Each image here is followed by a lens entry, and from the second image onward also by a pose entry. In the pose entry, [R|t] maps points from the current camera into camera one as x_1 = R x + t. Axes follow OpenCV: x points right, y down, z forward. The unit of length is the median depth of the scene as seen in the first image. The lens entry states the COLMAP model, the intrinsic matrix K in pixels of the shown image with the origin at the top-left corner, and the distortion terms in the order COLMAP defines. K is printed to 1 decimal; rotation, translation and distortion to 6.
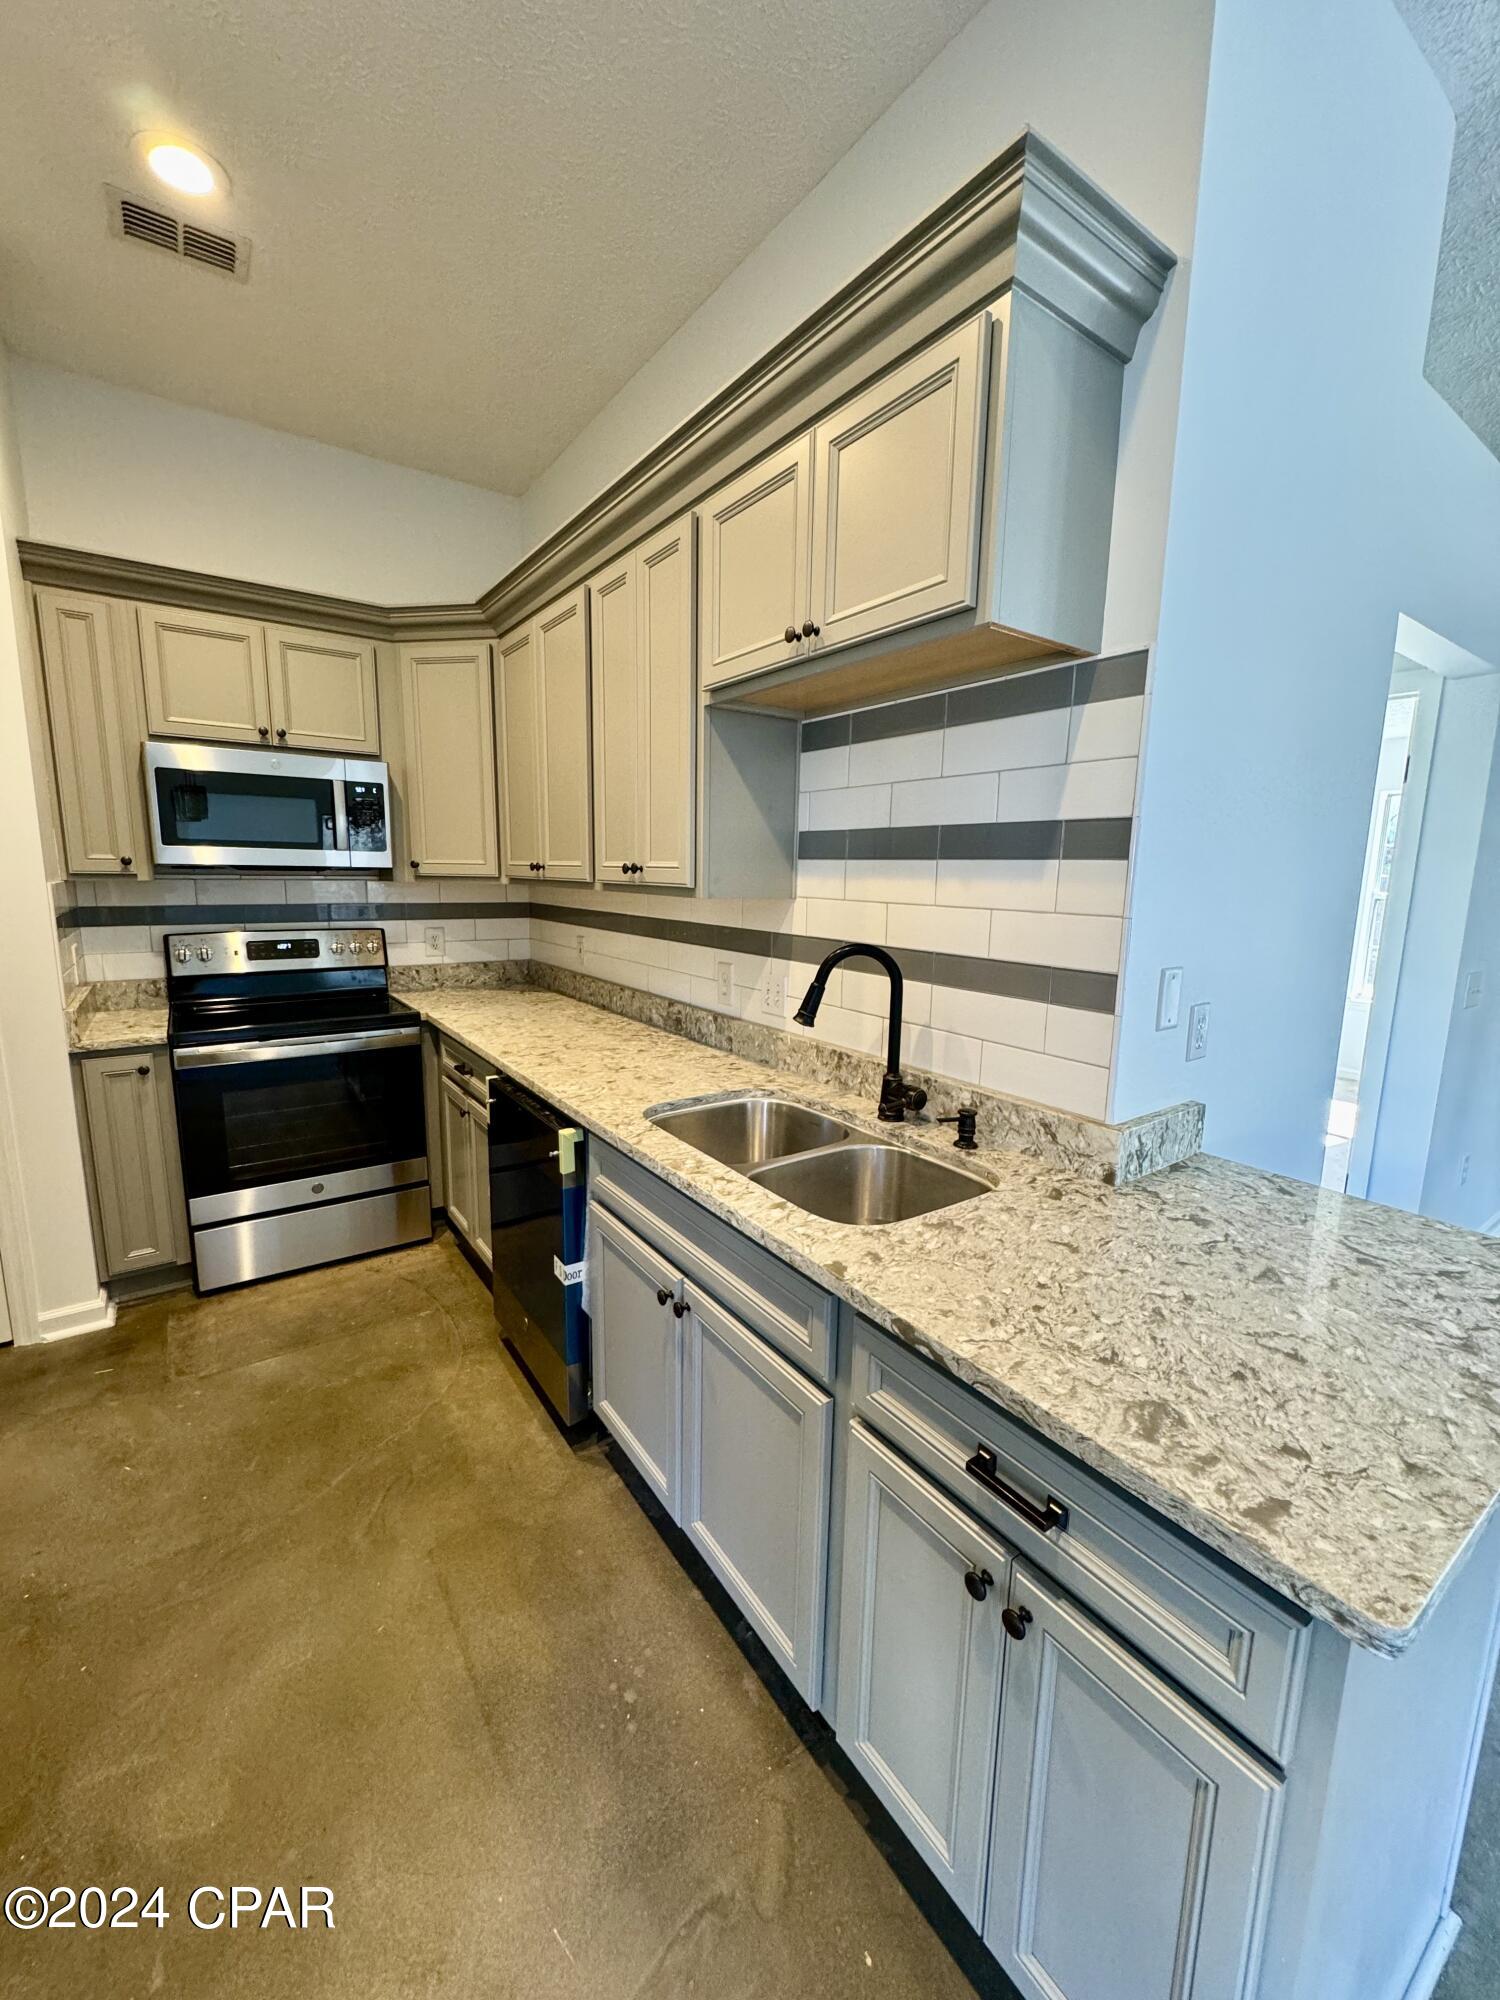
lens RADIAL K [[802.8, 0, 753.9], [0, 802.8, 1001.9], [0, 0, 1]] dist [-0.000490, 0.000156]
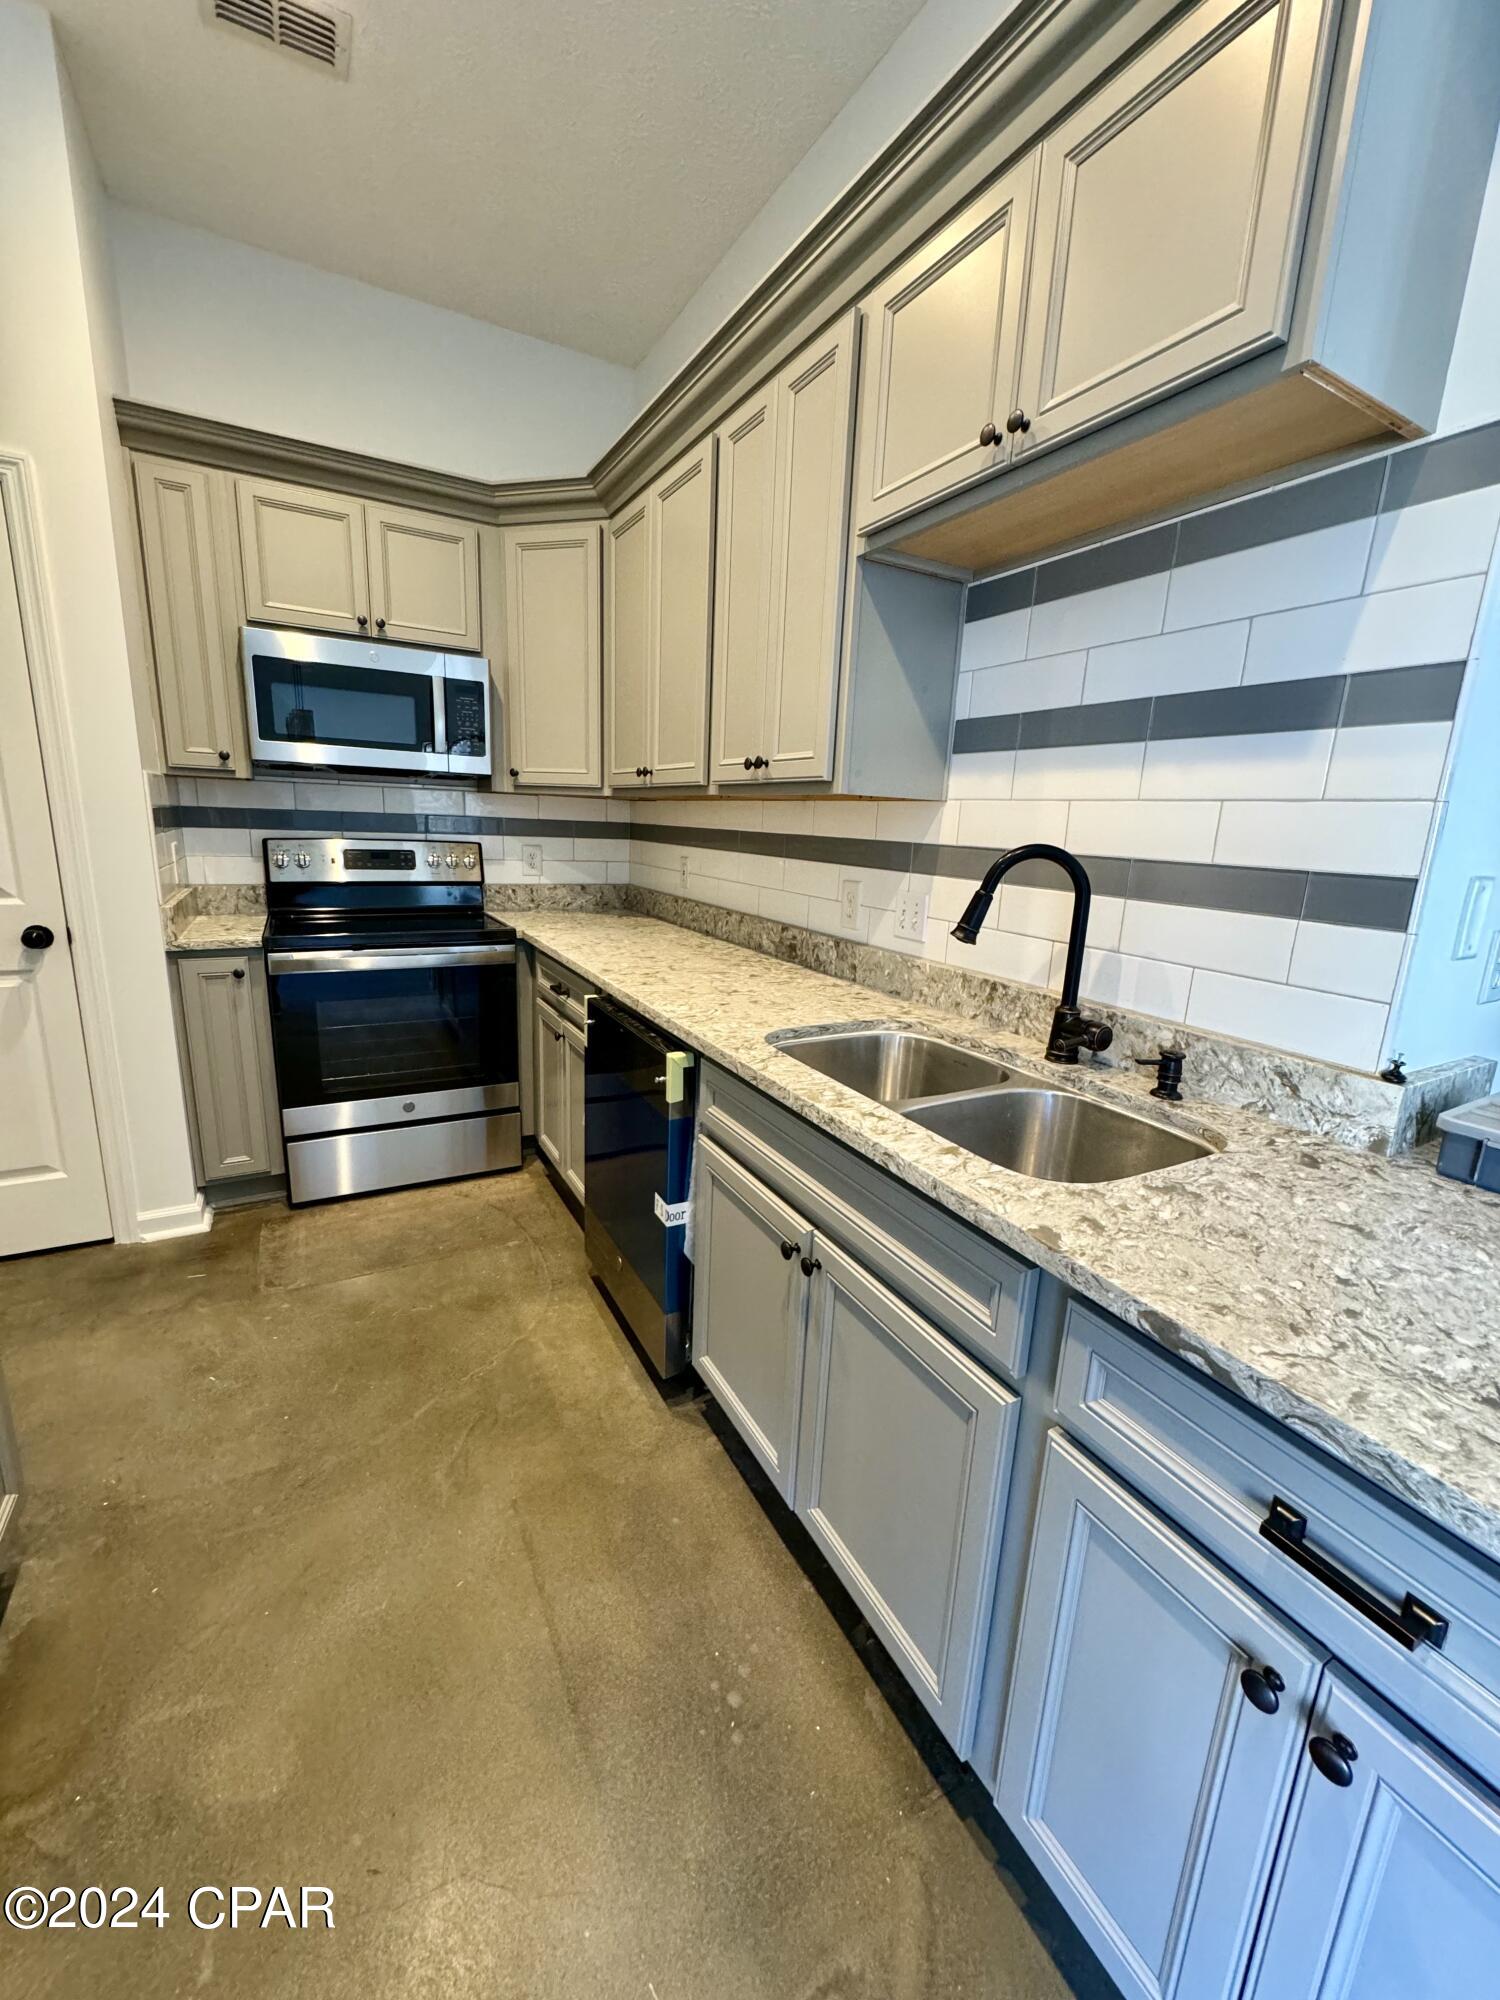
lens RADIAL K [[802.8, 0, 753.9], [0, 802.8, 1001.9], [0, 0, 1]] dist [-0.000490, 0.000156]
pose [[0.993799, 0.048649, -0.099986, -0.059800], [-0.042860, 0.997322, 0.059257, 0.045172], [0.102601, -0.054605, 0.993223, 0.132111]]
